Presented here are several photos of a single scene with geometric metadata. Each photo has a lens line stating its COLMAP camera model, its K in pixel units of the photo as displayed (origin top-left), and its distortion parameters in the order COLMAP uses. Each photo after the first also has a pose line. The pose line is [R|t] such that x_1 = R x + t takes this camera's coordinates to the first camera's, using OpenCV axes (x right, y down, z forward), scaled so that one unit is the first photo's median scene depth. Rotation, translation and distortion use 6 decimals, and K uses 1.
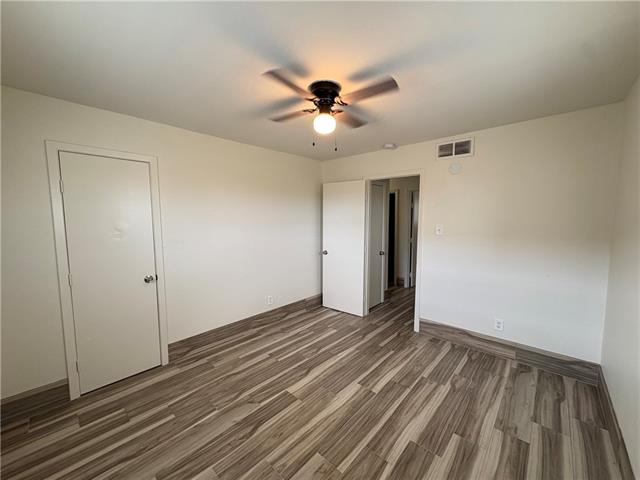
lens RADIAL K [[255.9, 0, 320.0], [0, 255.9, 240.0], [0, 0, 1]] dist [0.000924, 0.000362]
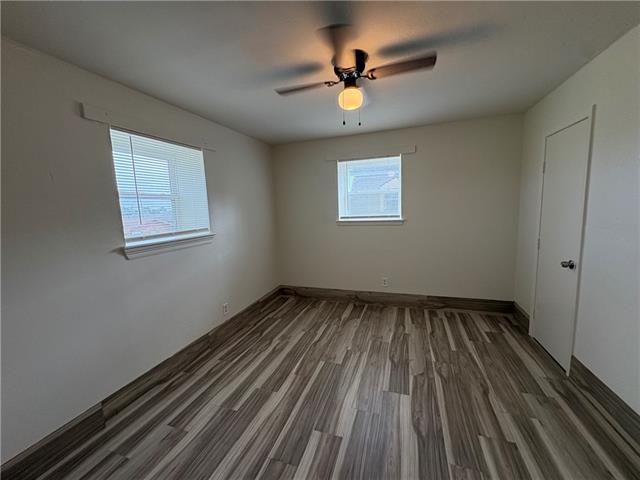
lens RADIAL K [[255.9, 0, 320.0], [0, 255.9, 240.0], [0, 0, 1]] dist [0.000924, 0.000362]
pose [[-0.915132, 0.093351, -0.392197, 0.490291], [0.010996, 0.978240, 0.207185, -0.132018], [0.403004, 0.185289, -0.896246, 1.725977]]
